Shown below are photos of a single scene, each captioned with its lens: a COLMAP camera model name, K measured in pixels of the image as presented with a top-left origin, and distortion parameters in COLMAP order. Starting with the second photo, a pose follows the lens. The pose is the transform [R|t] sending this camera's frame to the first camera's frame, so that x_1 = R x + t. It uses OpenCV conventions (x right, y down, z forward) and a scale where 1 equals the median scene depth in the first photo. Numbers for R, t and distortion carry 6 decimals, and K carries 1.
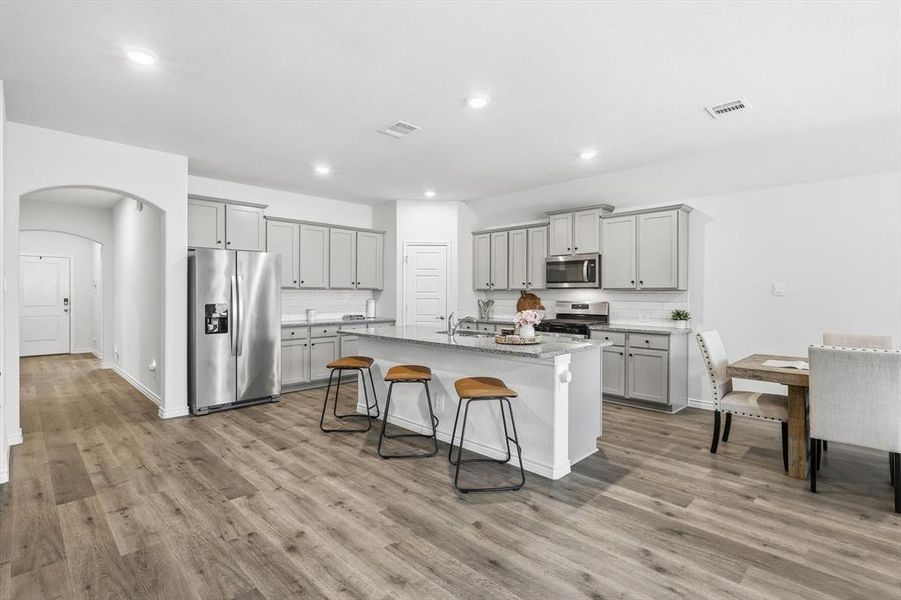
lens RADIAL K [[436.7, 0, 448.8], [0, 436.7, 295.0], [0, 0, 1]] dist [0.003153, 0.002130]
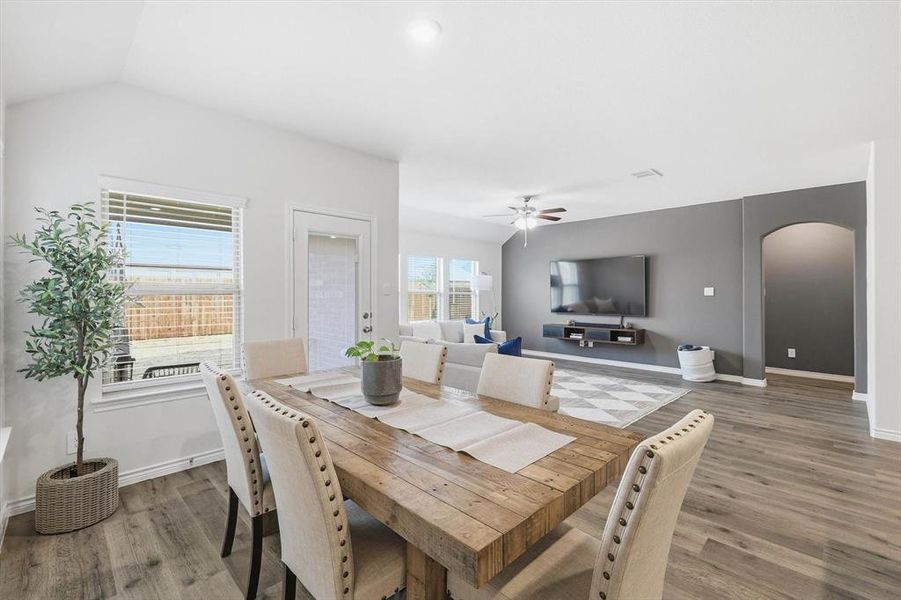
lens RADIAL K [[395.7, 0, 452.7], [0, 395.7, 291.5], [0, 0, 1]] dist [0.005093, -0.001018]
pose [[-0.999966, -0.008113, 0.001227, 0.777965], [-0.008111, 0.999966, 0.001126, -0.007341], [-0.001236, 0.001116, -0.999999, 1.321317]]
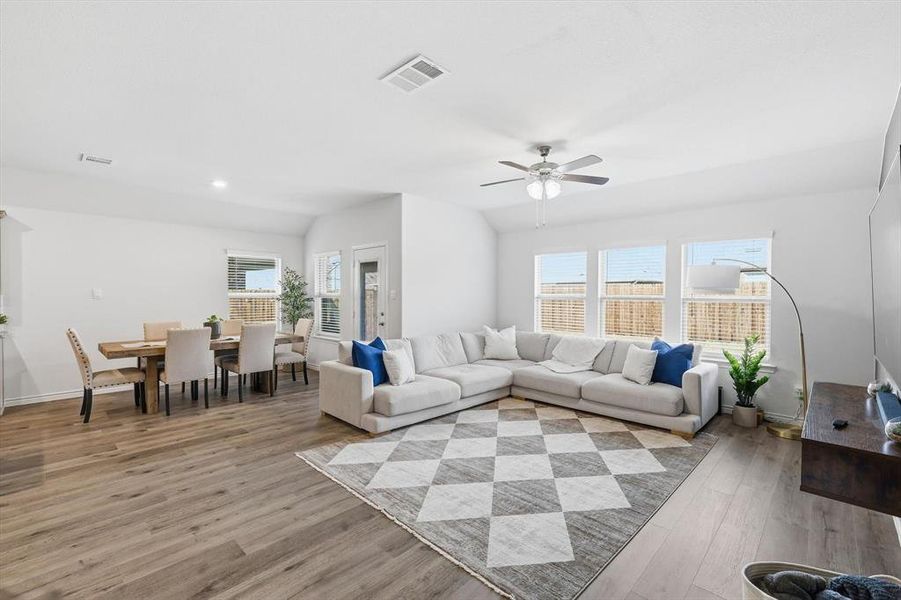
lens RADIAL K [[395.7, 0, 449.4], [0, 395.7, 297.9], [0, 0, 1]] dist [0.005093, -0.001018]
pose [[-0.014932, -0.013278, 0.999800, -0.568841], [0.001028, 0.999911, 0.013295, -0.020319], [-0.999888, 0.001226, -0.014917, -0.054334]]
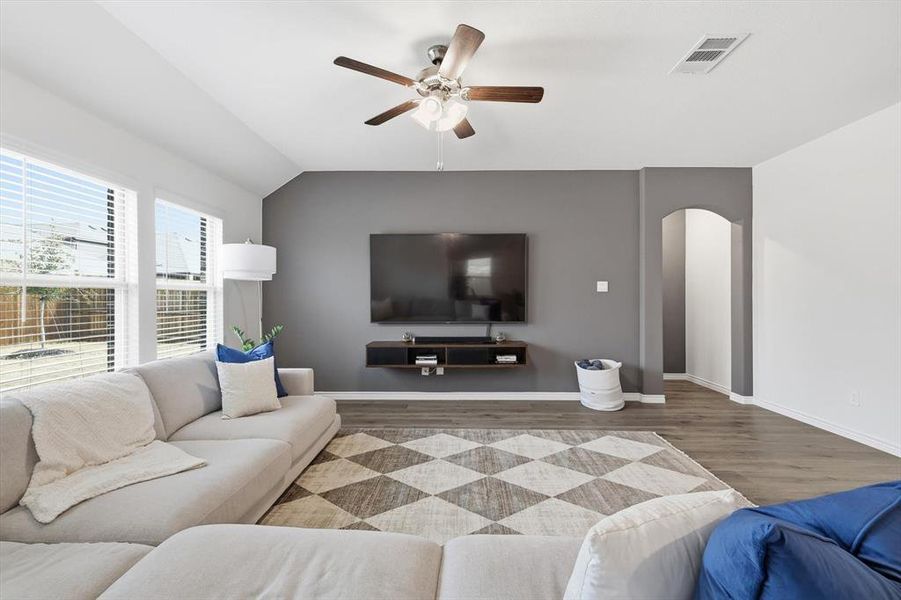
lens RADIAL K [[395.7, 0, 453.9], [0, 395.7, 293.5], [0, 0, 1]] dist [0.005093, -0.001018]
pose [[-0.713790, -0.010503, -0.700281, 0.932422], [-0.008674, 0.999943, -0.006156, 0.021709], [0.700306, 0.001680, -0.713841, 0.185729]]
